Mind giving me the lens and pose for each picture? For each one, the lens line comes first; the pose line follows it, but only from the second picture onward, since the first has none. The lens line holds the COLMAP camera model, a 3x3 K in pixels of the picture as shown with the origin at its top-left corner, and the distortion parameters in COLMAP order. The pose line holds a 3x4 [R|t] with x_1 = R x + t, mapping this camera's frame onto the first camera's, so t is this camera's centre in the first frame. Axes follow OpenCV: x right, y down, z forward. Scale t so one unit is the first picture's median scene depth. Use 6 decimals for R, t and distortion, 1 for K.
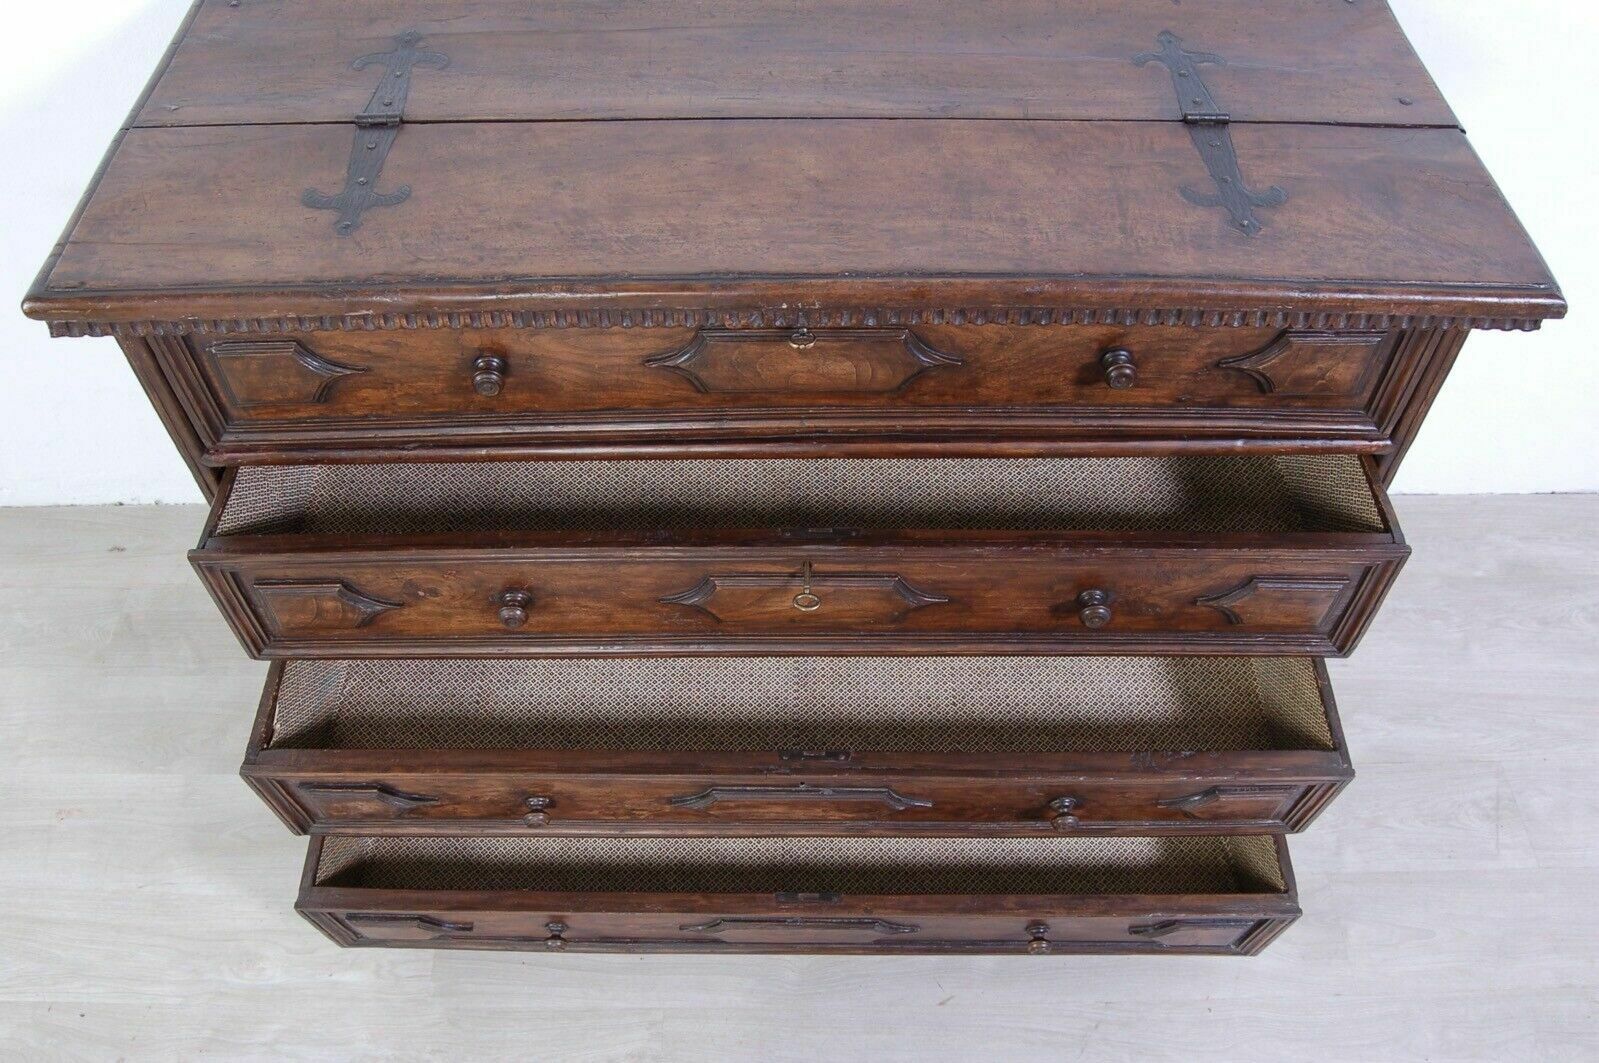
lens RADIAL K [[1301.7, 0, 793.8], [0, 1301.7, 533.9], [0, 0, 1]] dist [-0.093614, 0.026089]
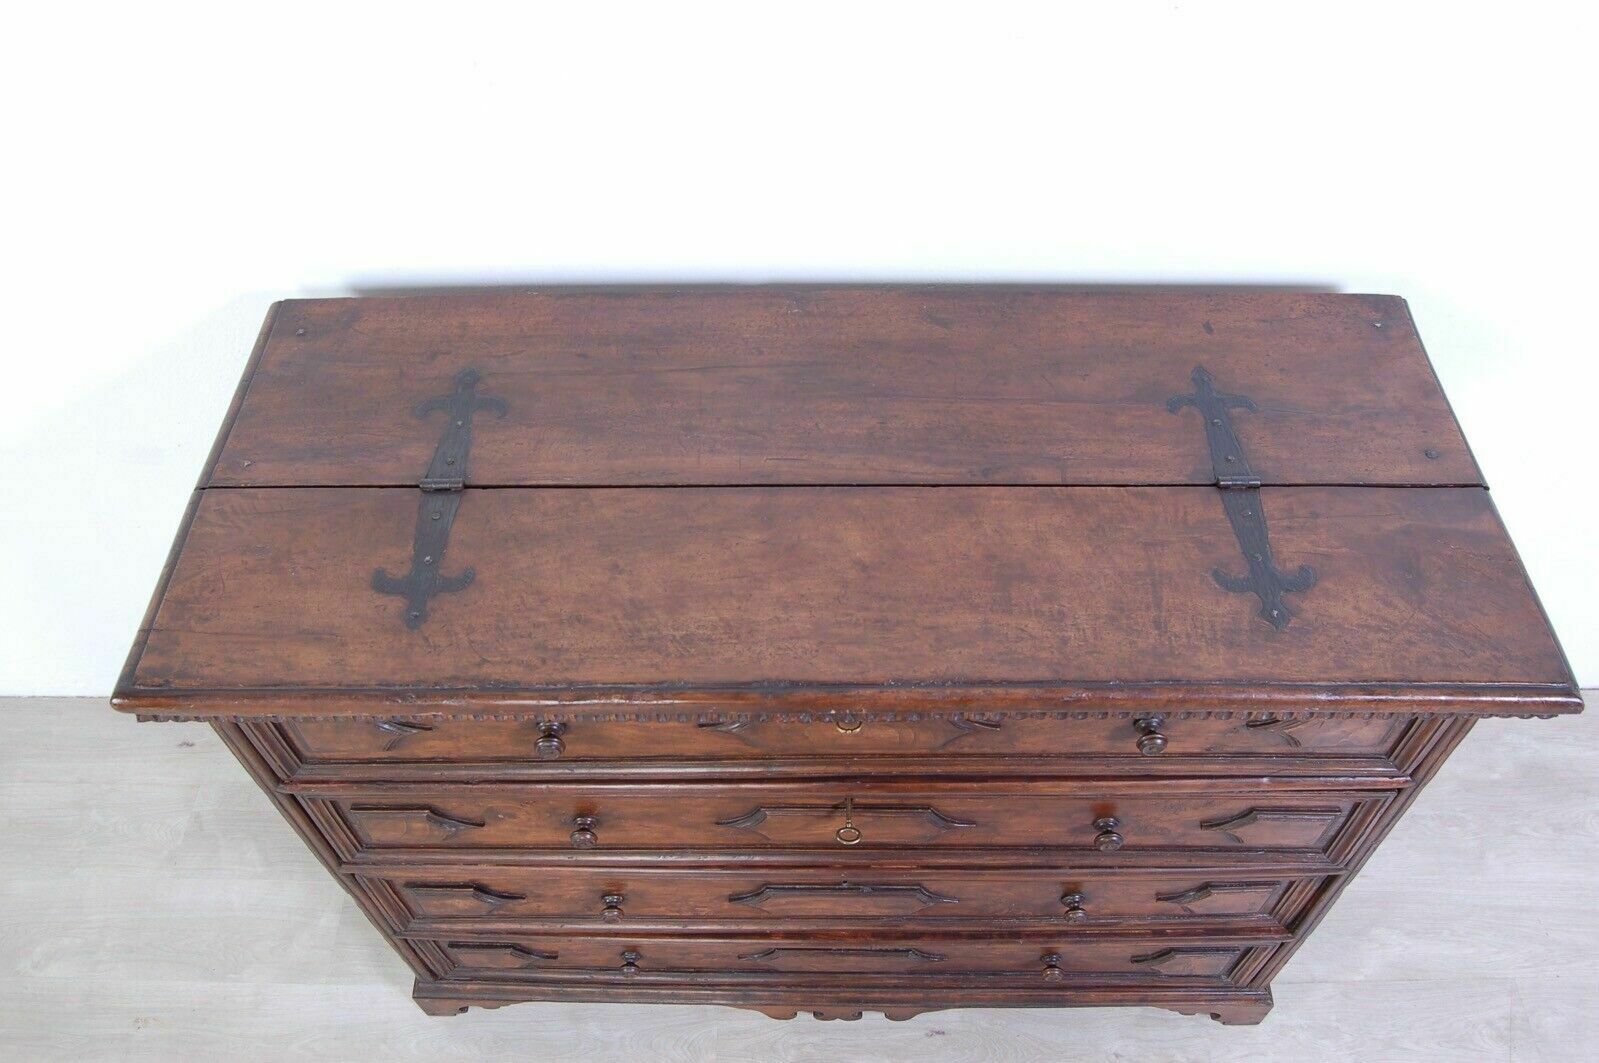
lens RADIAL K [[1268.1, 0, 799.5], [0, 1268.1, 531.5], [0, 0, 1]] dist [-0.102630, 0.040243]
pose [[0.999806, 0.001401, -0.019625, -0.013341], [-0.001593, 0.999951, -0.009748, -0.289149], [0.019611, 0.009777, 0.999760, -0.022731]]
